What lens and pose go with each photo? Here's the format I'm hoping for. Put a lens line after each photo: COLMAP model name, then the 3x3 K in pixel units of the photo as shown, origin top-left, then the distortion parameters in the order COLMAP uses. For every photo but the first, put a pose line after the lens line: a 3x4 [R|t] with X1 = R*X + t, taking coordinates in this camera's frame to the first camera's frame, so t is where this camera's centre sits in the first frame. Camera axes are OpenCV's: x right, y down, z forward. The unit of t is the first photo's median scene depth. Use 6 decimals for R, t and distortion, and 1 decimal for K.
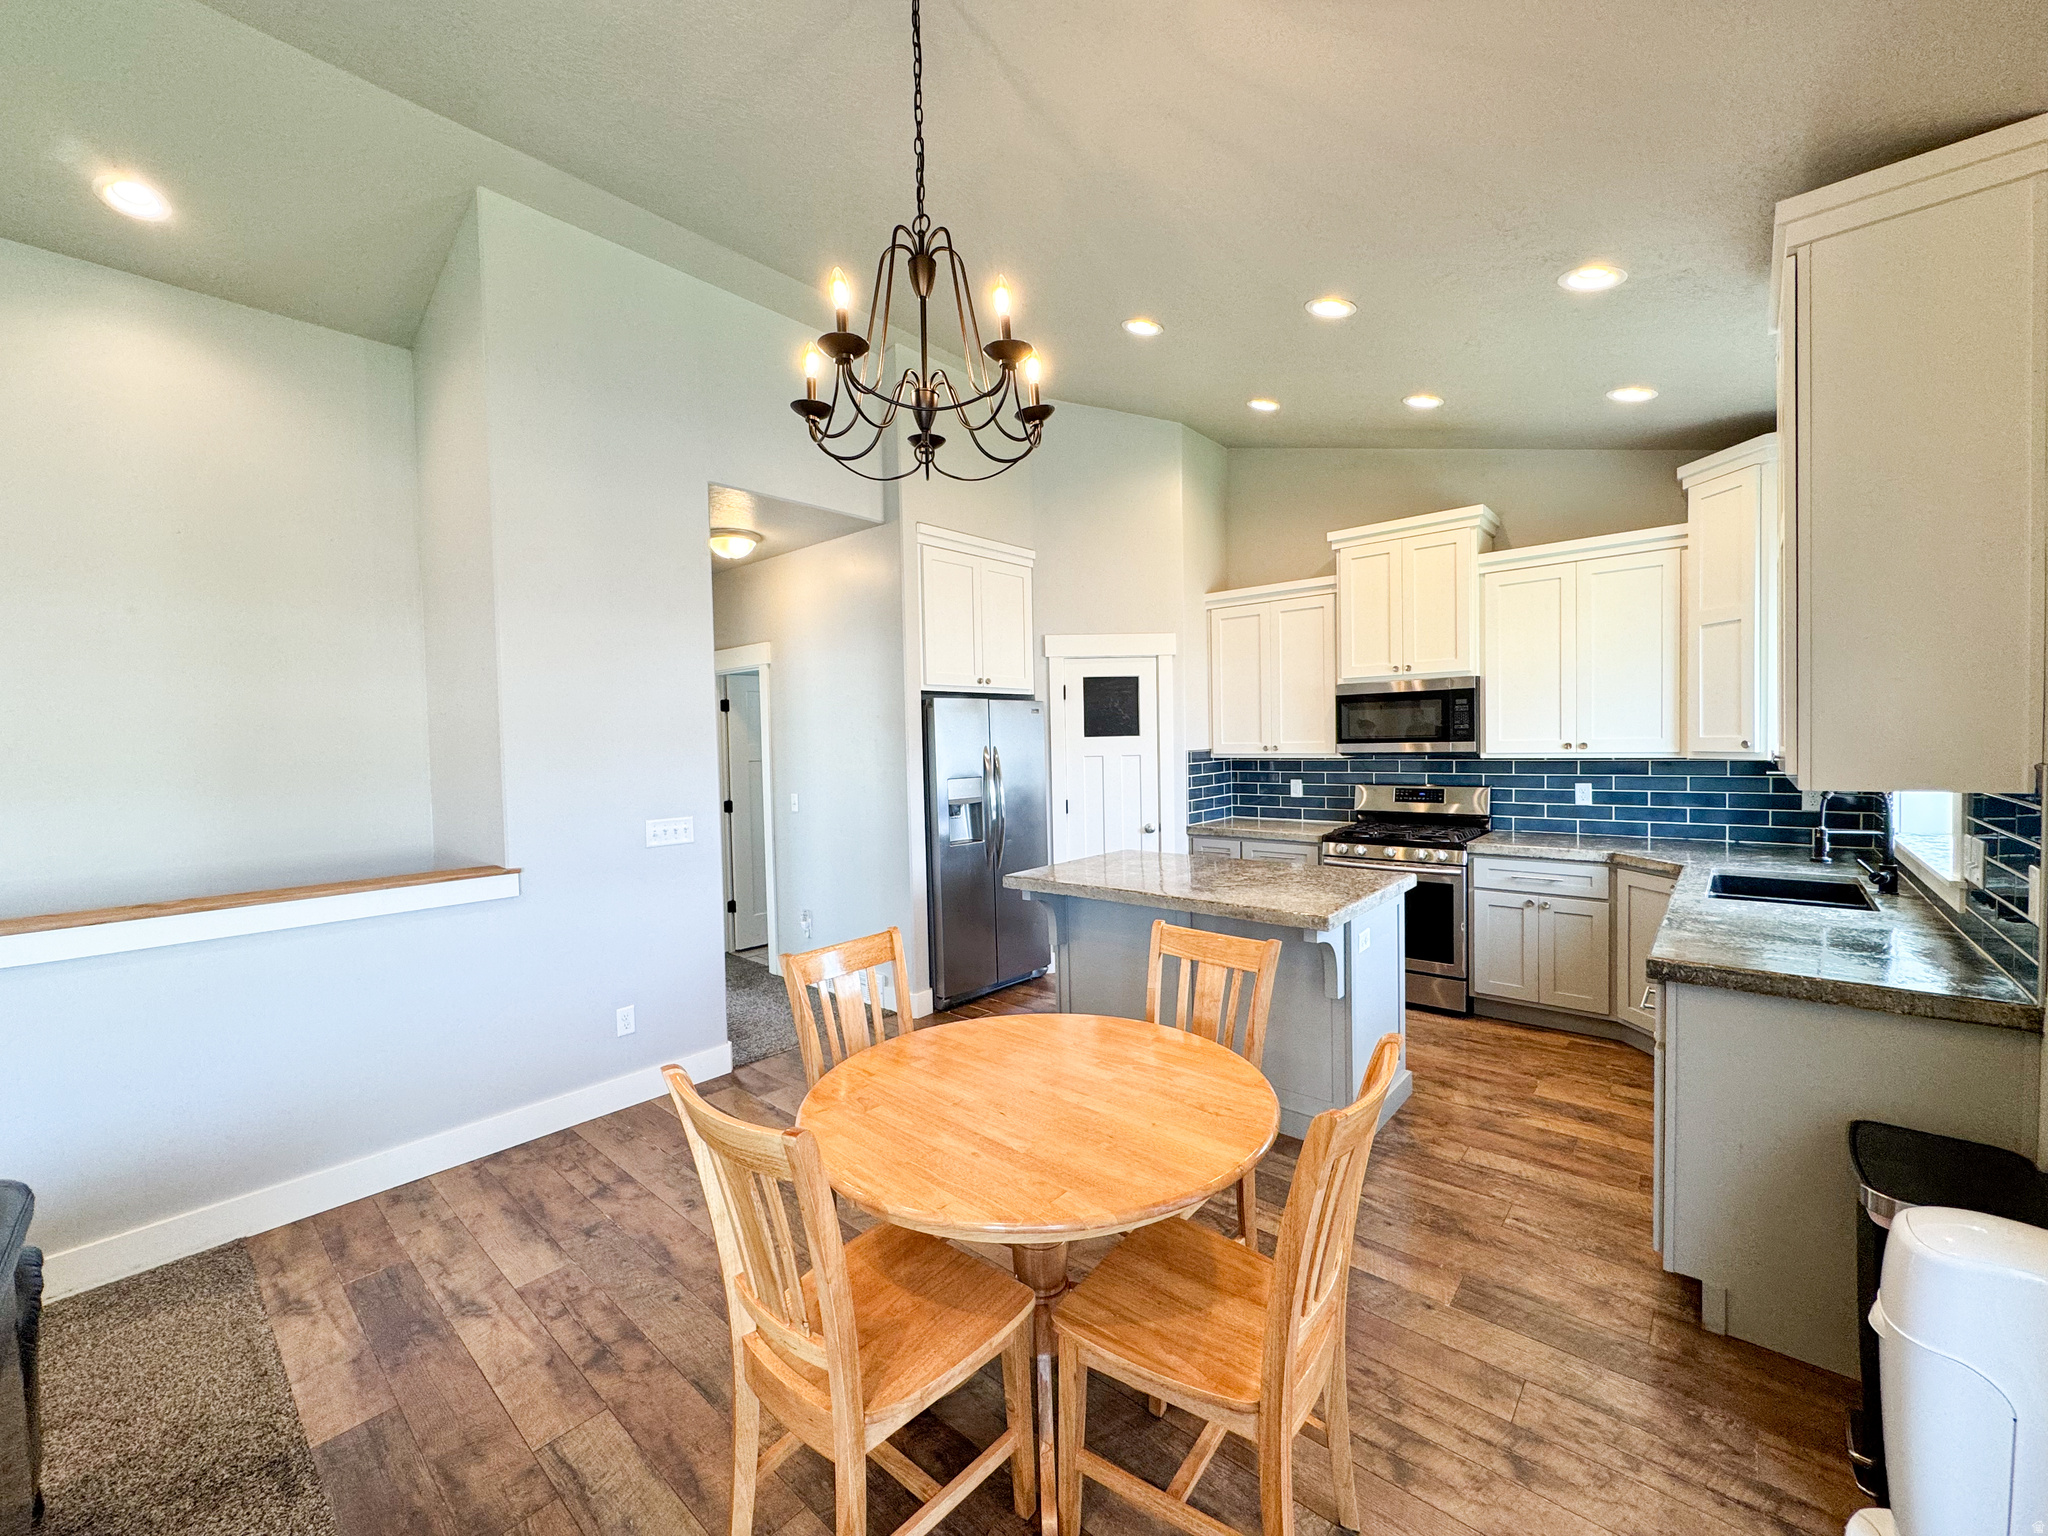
lens RADIAL K [[820.0, 0, 1024.0], [0, 820.0, 768.0], [0, 0, 1]] dist [-0.001806, 0.000262]
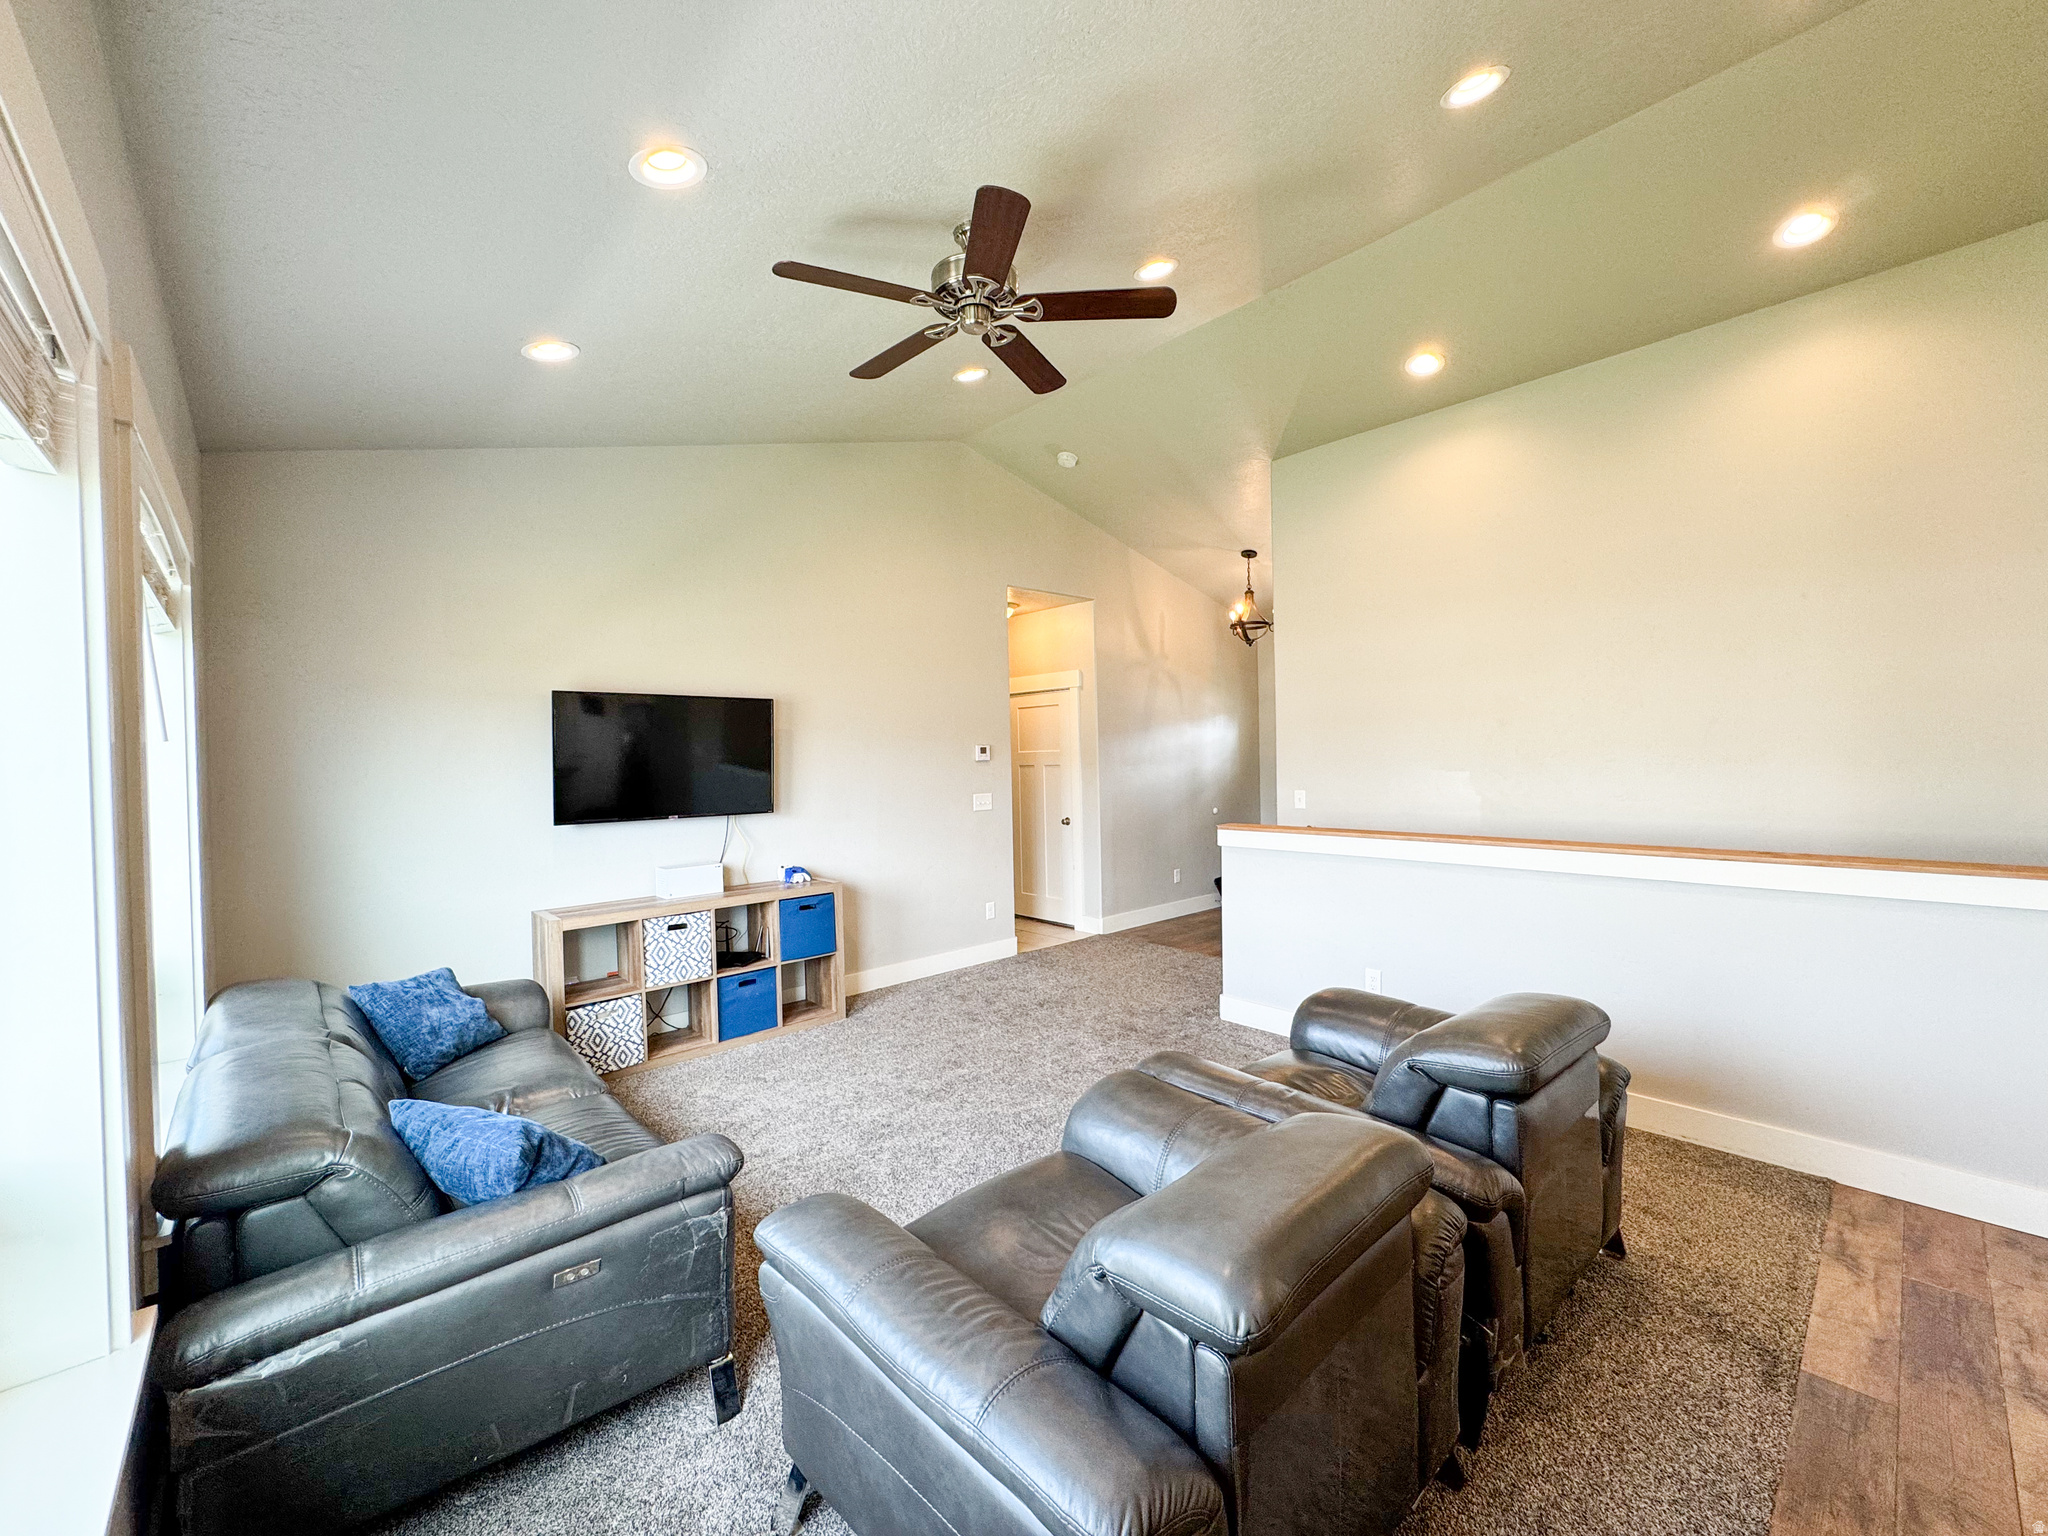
lens RADIAL K [[820.0, 0, 1024.0], [0, 820.0, 768.0], [0, 0, 1]] dist [-0.001806, 0.000262]
pose [[-0.110057, 0.035231, -0.993301, 0.113415], [-0.013423, 0.999228, 0.036928, 0.010221], [0.993835, 0.017398, -0.109499, 0.040882]]
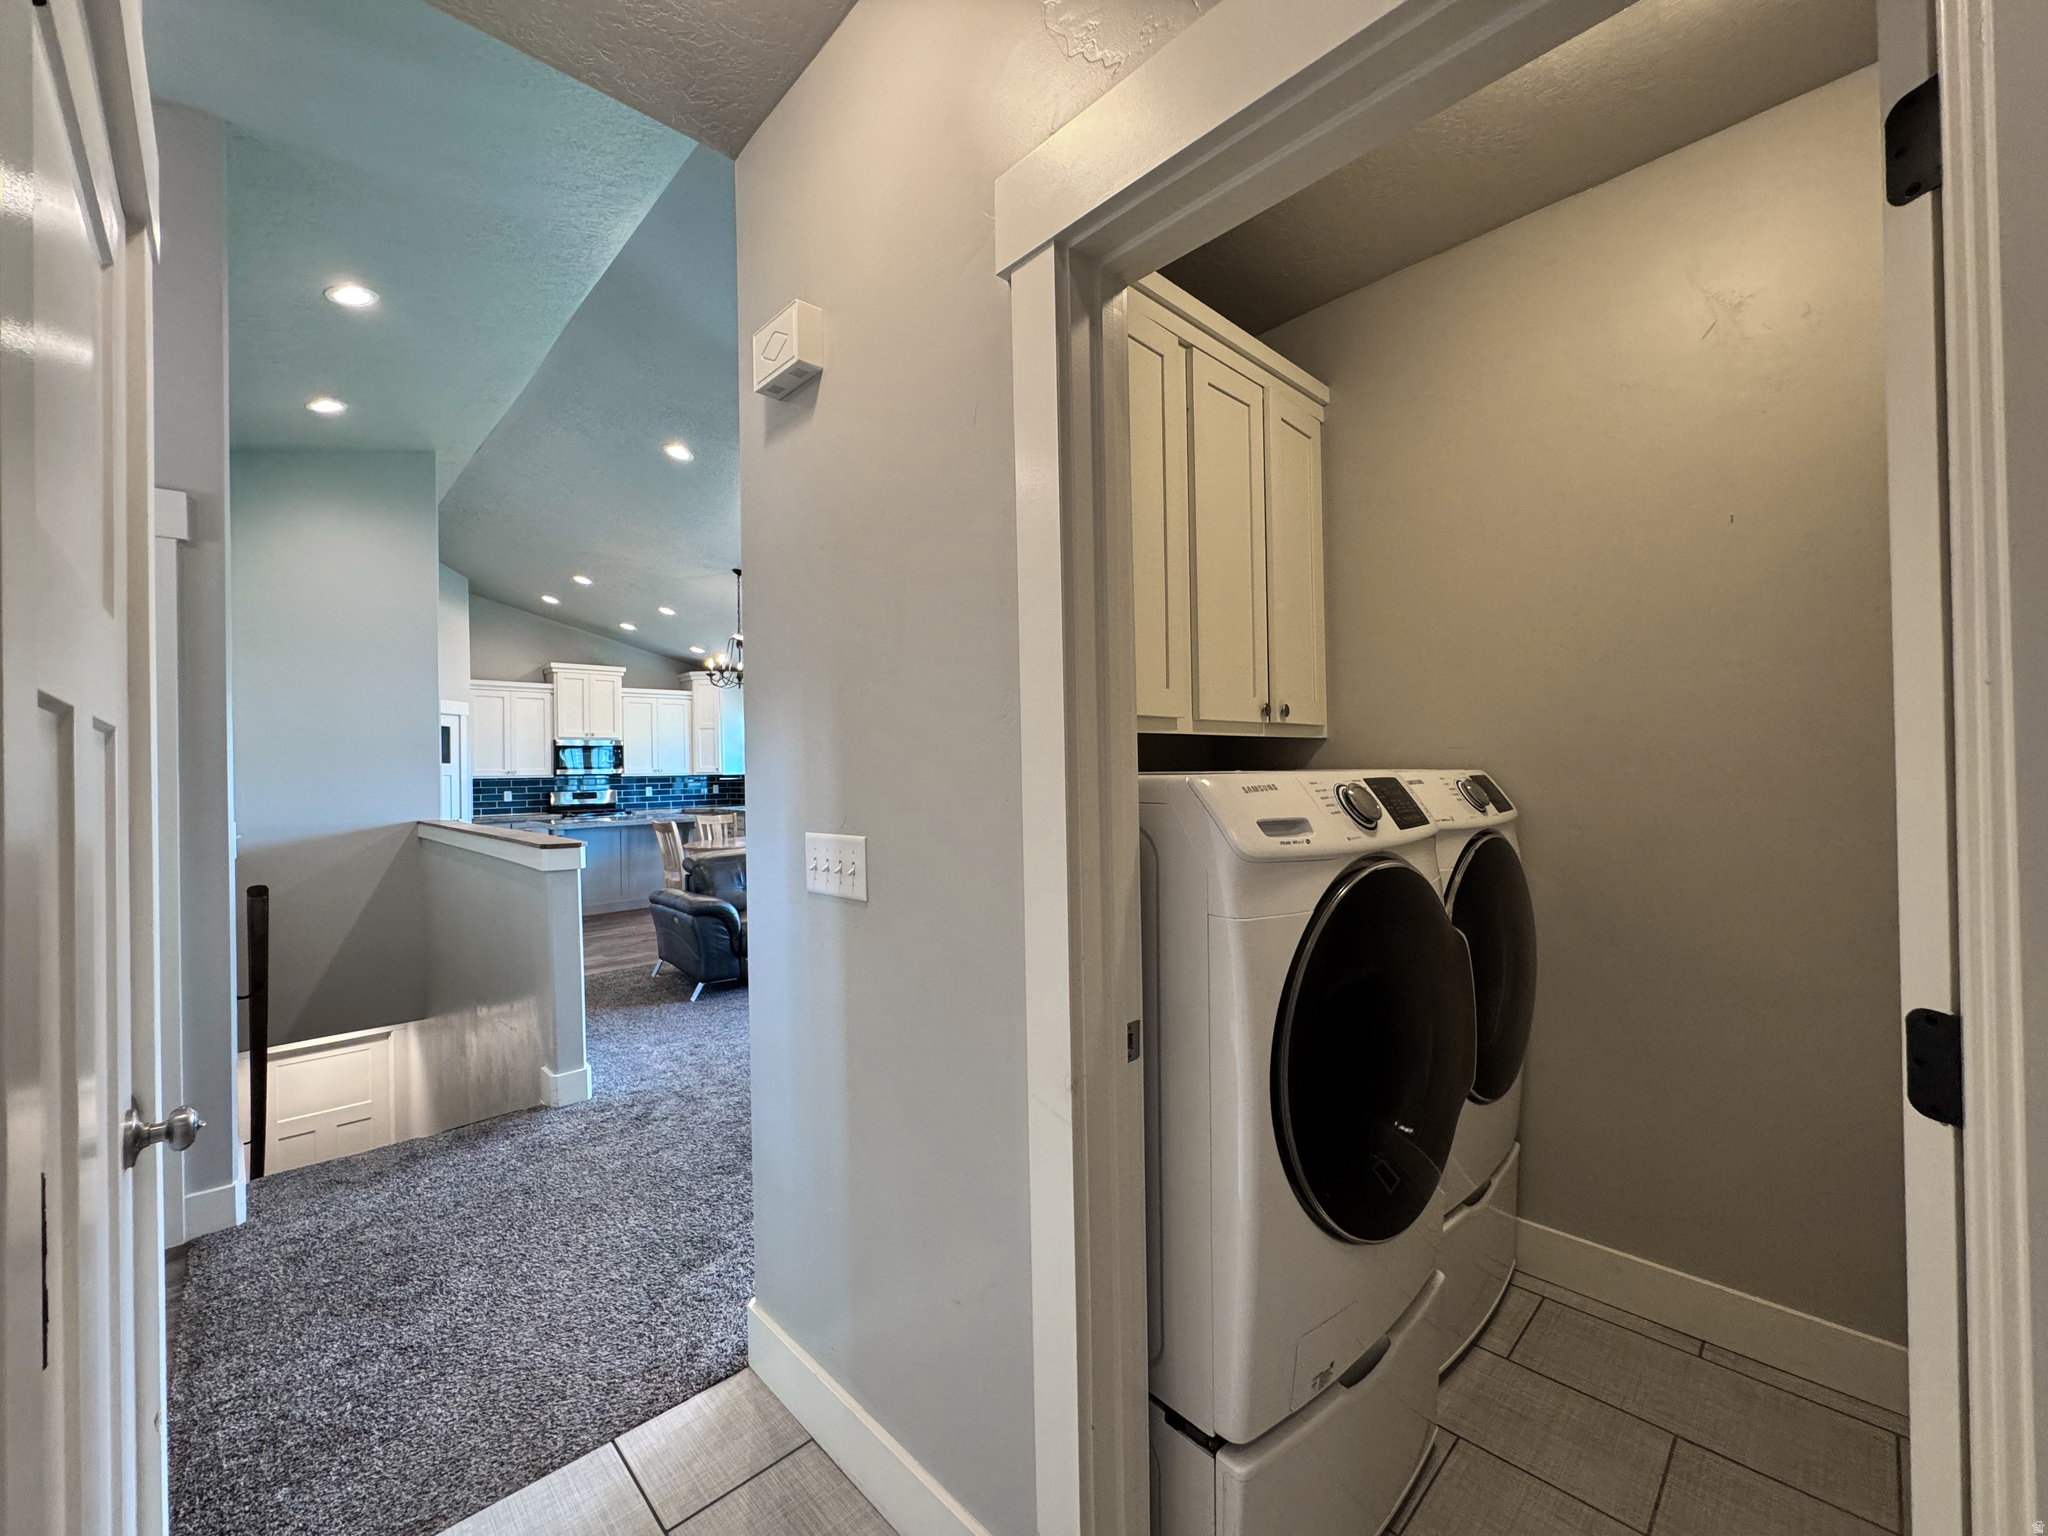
lens RADIAL K [[820.0, 0, 1024.0], [0, 820.0, 768.0], [0, 0, 1]] dist [-0.001806, 0.000262]
pose [[0.085339, 0.024152, 0.996059, -1.643864], [0.052595, 0.998203, -0.028710, 0.090887], [-0.994963, 0.054838, 0.083915, -0.310993]]
